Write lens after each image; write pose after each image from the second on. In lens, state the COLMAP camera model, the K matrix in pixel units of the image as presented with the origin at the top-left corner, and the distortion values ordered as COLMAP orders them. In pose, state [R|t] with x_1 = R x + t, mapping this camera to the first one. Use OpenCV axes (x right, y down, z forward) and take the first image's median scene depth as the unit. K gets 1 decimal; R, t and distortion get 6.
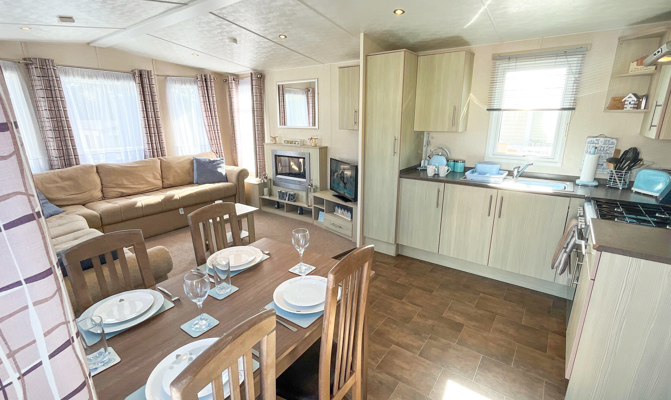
lens RADIAL K [[305.9, 0, 334.9], [0, 305.9, 201.6], [0, 0, 1]] dist [-0.002103, -0.000540]
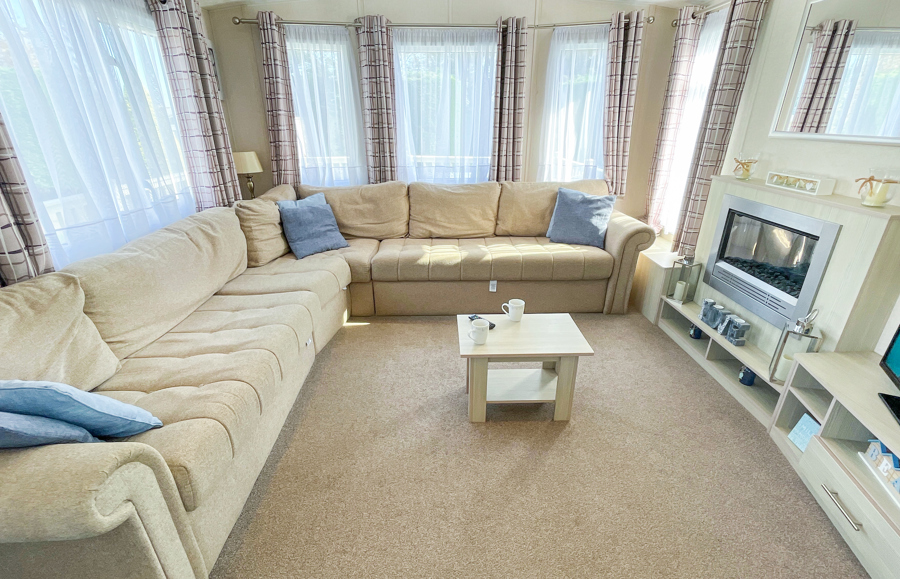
lens RADIAL K [[413.7, 0, 450.7], [0, 413.7, 290.2], [0, 0, 1]] dist [-0.001418, -0.001460]
pose [[0.614824, 0.308775, -0.725706, -0.003881], [-0.211970, 0.951010, 0.225055, -0.105674], [0.759645, 0.015459, 0.650155, 0.423684]]
